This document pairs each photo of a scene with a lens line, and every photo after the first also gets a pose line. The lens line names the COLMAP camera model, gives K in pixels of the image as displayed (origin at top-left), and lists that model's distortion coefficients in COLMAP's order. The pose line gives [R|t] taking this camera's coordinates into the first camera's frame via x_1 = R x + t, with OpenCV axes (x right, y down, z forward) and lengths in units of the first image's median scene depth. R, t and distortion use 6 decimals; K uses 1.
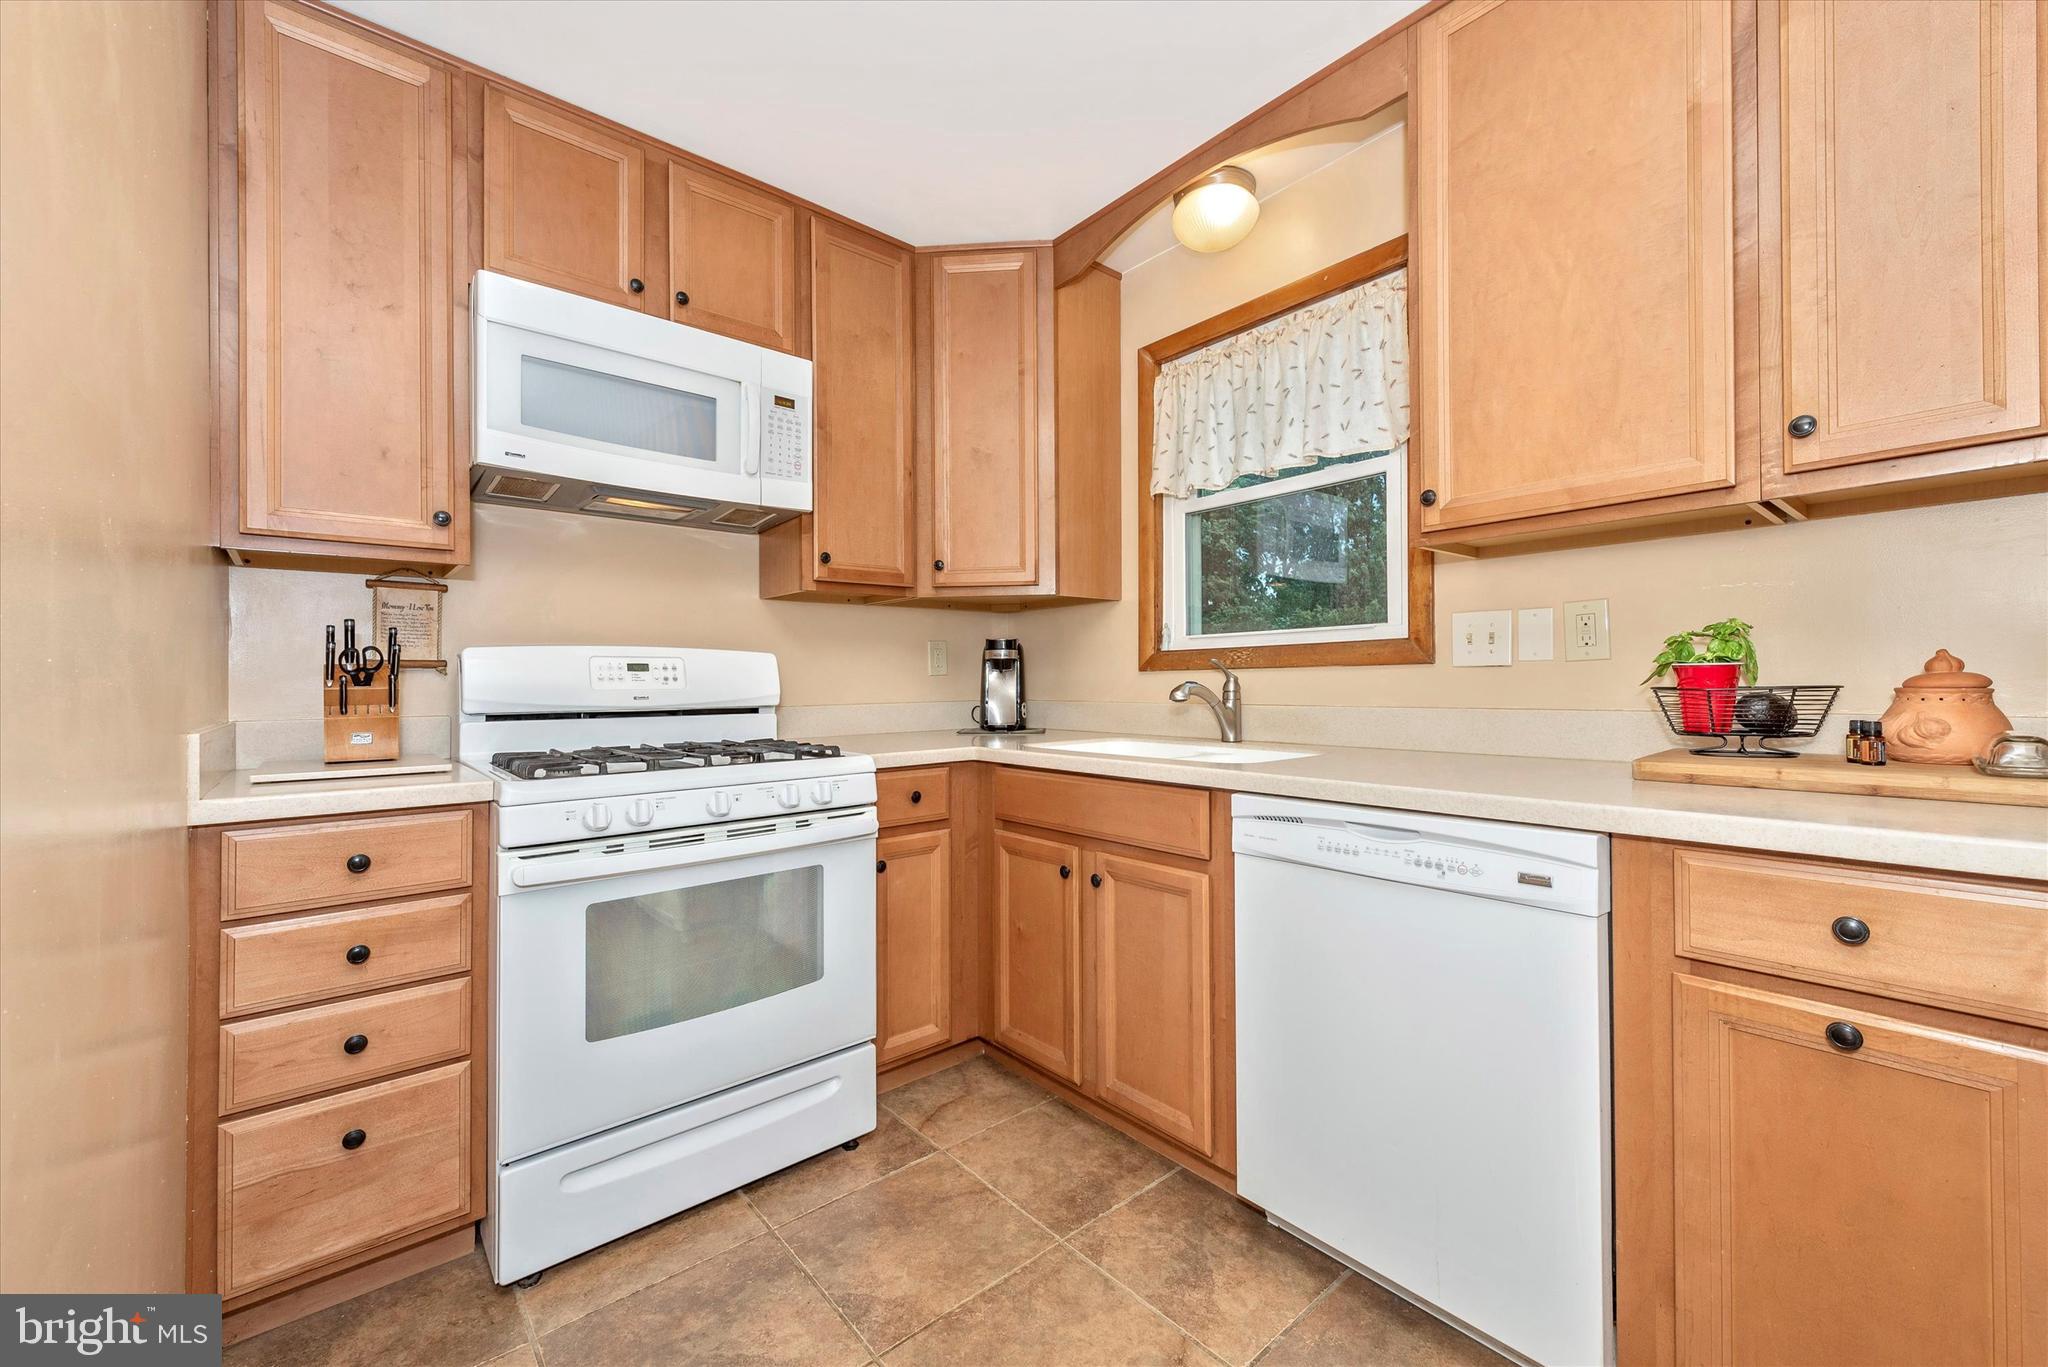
lens RADIAL K [[807.9, 0, 1024.0], [0, 807.9, 683.5], [0, 0, 1]] dist [0.008299, 0.000198]
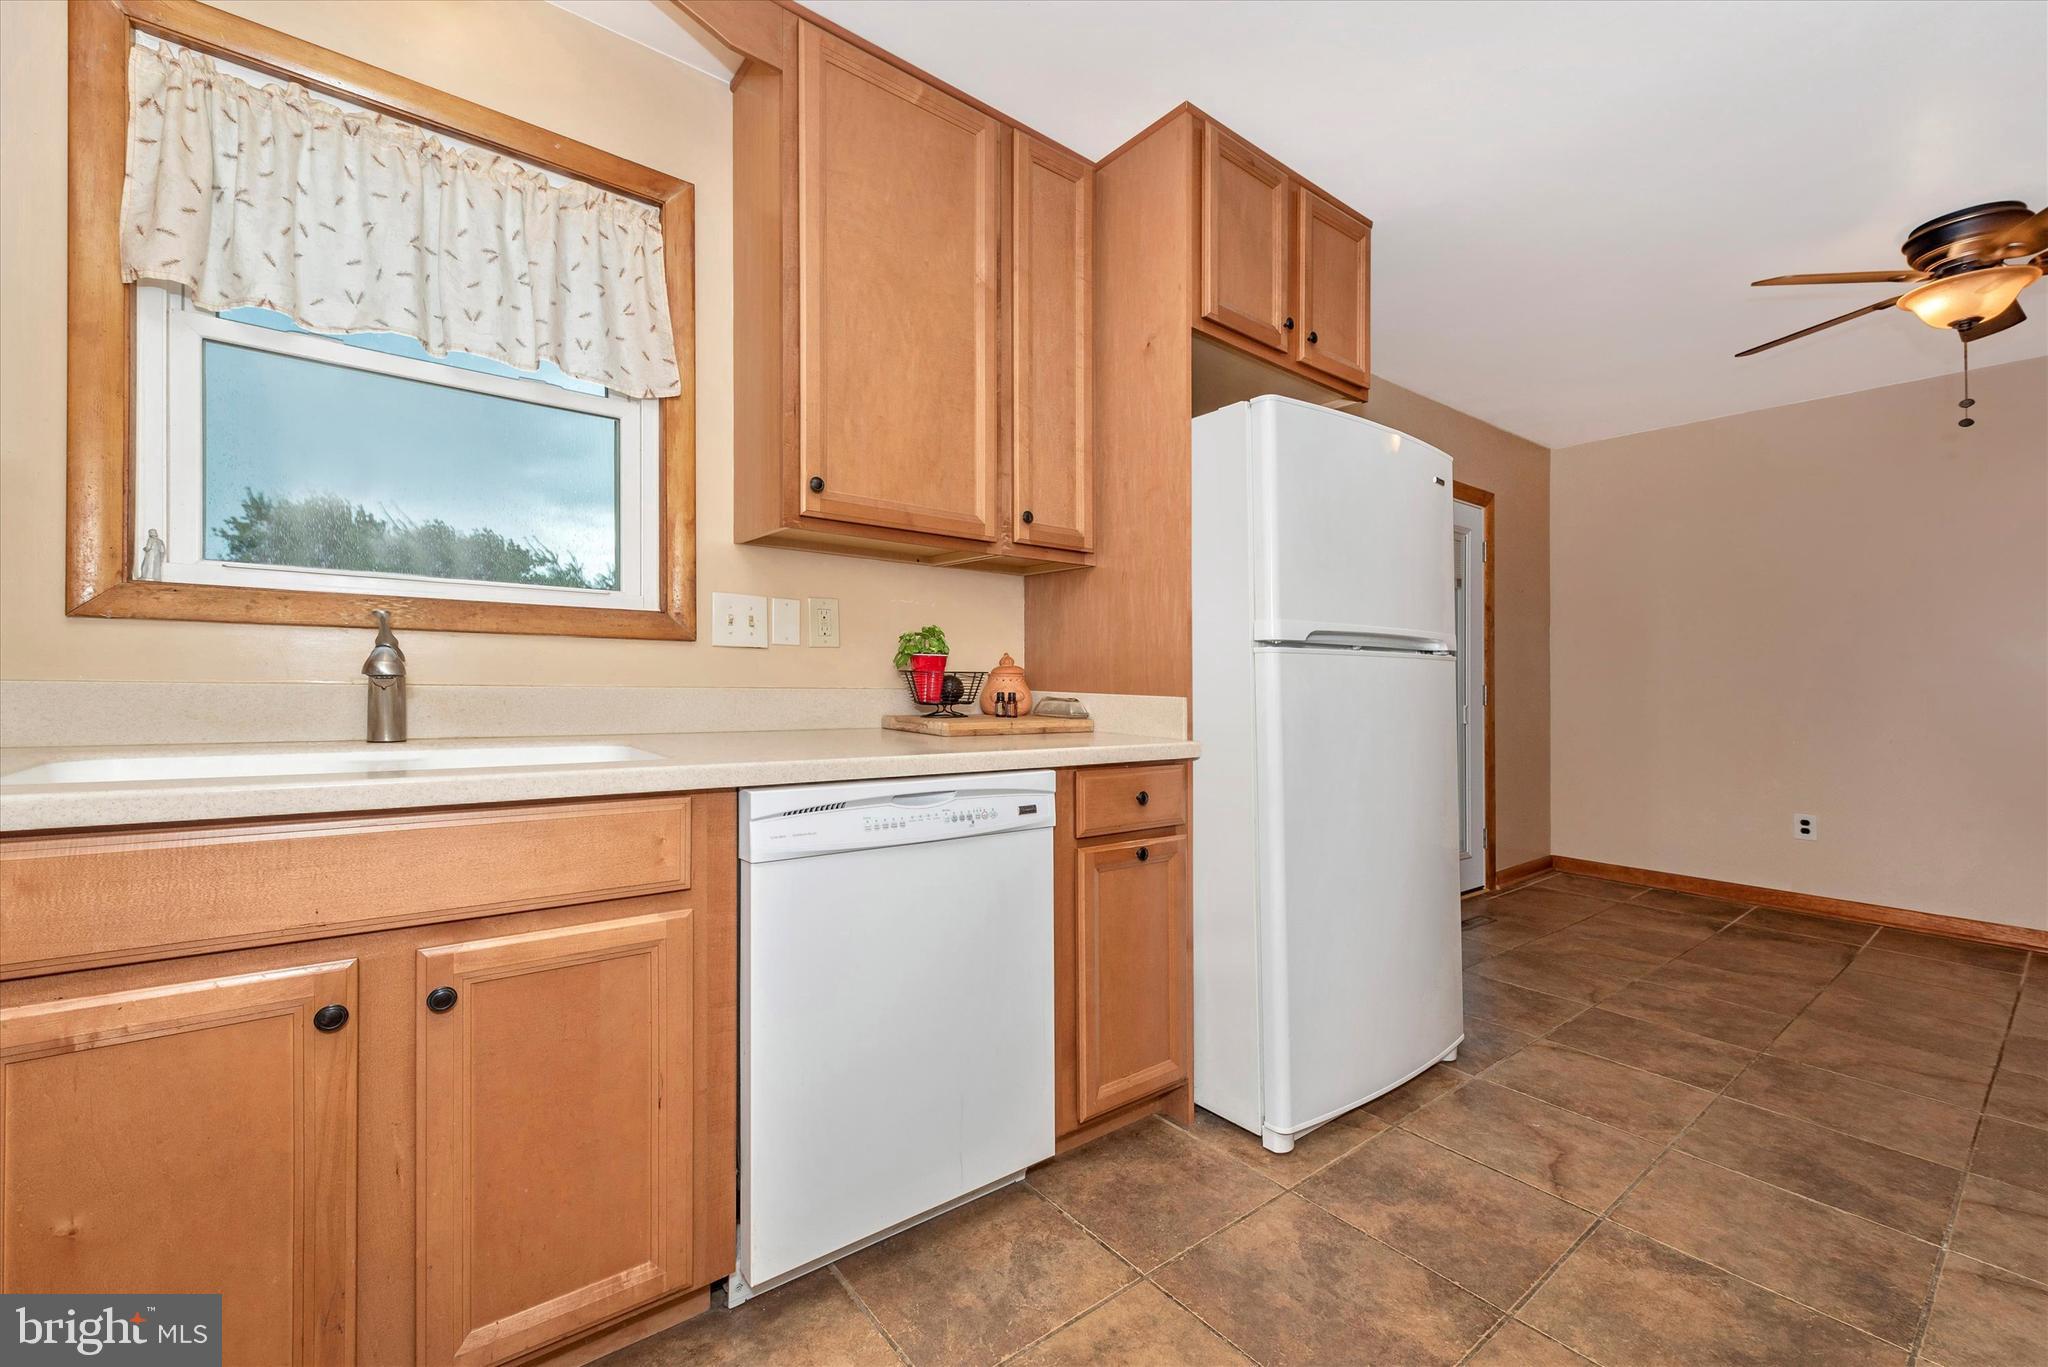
lens RADIAL K [[753.0, 0, 1093.4], [0, 753.0, 664.8], [0, 0, 1]] dist [0.016467, -0.004168]
pose [[0.060475, 0.029376, 0.997737, -0.435442], [-0.023702, 0.999327, -0.027986, 0.020783], [-0.997888, -0.021956, 0.061131, 0.558022]]
